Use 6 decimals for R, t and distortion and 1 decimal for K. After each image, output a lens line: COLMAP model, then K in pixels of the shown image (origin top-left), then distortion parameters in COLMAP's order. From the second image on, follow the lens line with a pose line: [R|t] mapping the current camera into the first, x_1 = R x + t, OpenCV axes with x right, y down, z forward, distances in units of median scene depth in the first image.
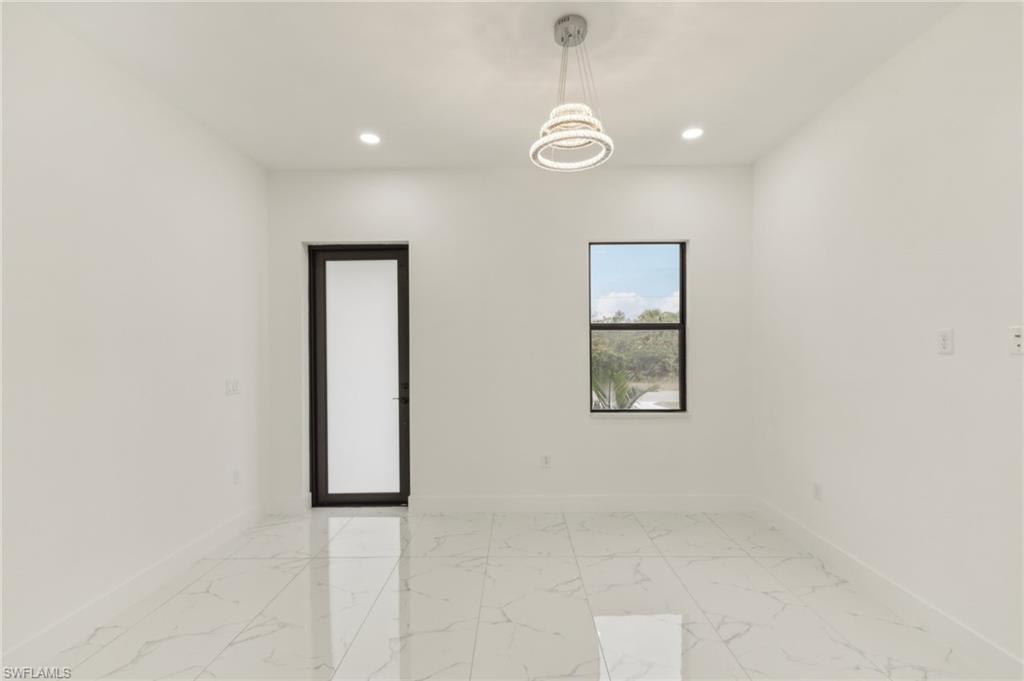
lens RADIAL K [[451.0, 0, 509.7], [0, 451.0, 345.7], [0, 0, 1]] dist [0.006485, 0.001261]
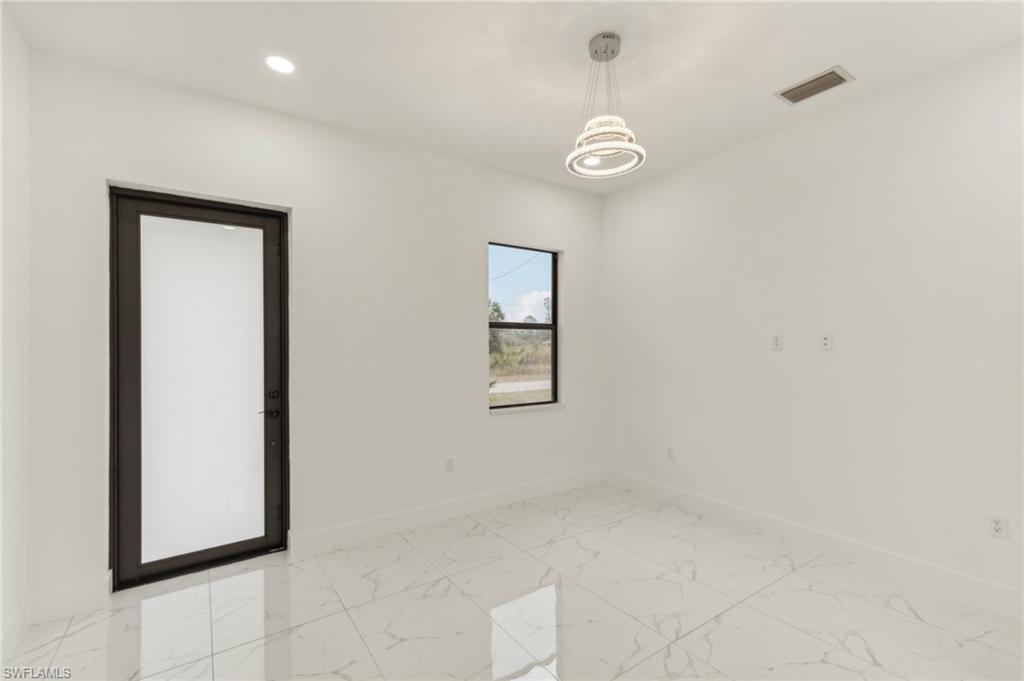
lens RADIAL K [[451.0, 0, 514.3], [0, 451.0, 340.6], [0, 0, 1]] dist [0.006485, 0.001261]
pose [[0.816550, 0.008289, 0.577214, -0.350323], [-0.003214, 0.999947, -0.009813, 0.003064], [-0.577265, 0.006157, 0.816534, 0.138339]]
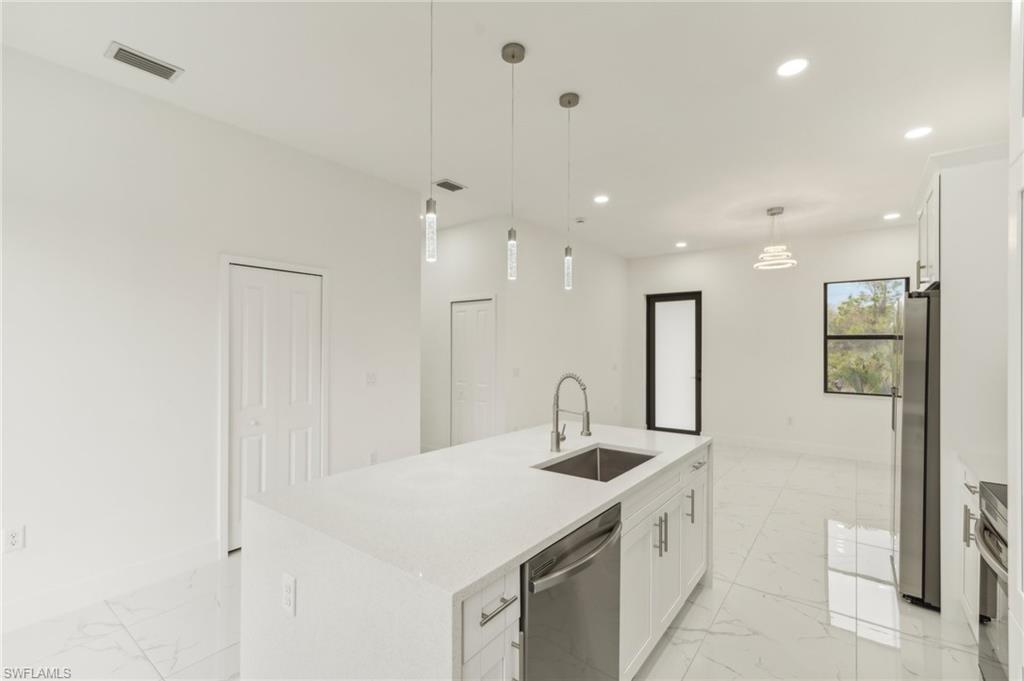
lens RADIAL K [[451.0, 0, 513.3], [0, 451.0, 346.0], [0, 0, 1]] dist [0.006485, 0.001261]
pose [[0.806225, 0.009855, -0.591528, 0.230807], [-0.009782, 0.999947, 0.003326, -0.007537], [0.591529, 0.003105, 0.806278, -0.872131]]
